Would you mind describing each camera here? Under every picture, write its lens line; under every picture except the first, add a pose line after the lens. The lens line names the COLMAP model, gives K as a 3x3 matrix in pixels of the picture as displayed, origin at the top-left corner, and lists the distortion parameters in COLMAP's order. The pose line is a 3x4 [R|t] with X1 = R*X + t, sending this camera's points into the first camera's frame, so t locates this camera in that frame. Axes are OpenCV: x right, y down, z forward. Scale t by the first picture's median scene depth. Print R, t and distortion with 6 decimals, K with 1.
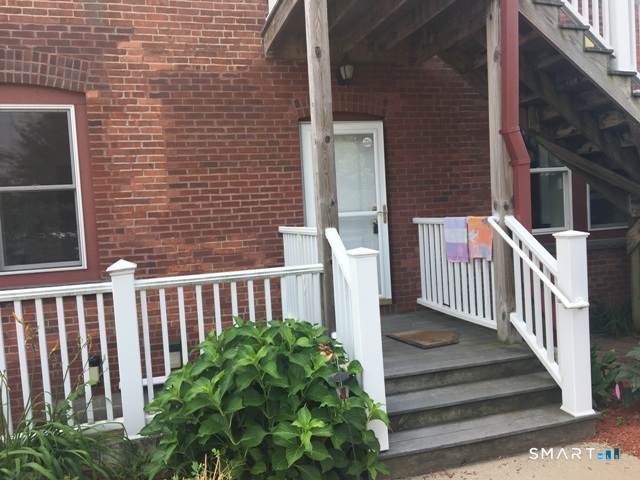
lens RADIAL K [[541.8, 0, 317.5], [0, 541.8, 236.4], [0, 0, 1]] dist [0.011594, -0.027260]
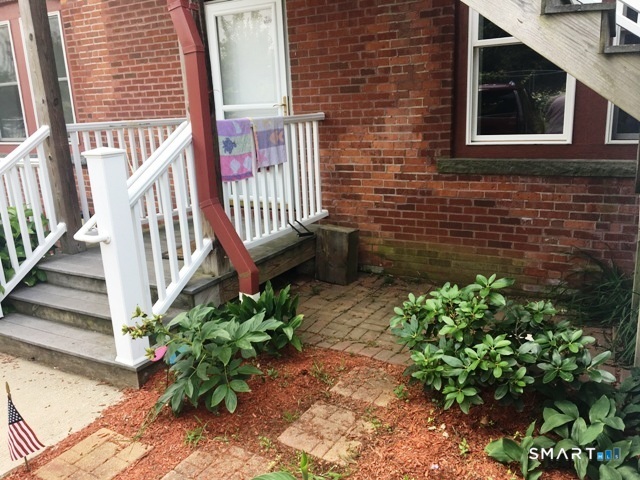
lens RADIAL K [[541.8, 0, 319.9], [0, 541.8, 246.1], [0, 0, 1]] dist [0.011594, -0.027260]
pose [[0.698322, 0.210344, -0.684179, 0.867564], [-0.028535, 0.963268, 0.267023, -0.065104], [0.715214, -0.166945, 0.678673, 0.456035]]
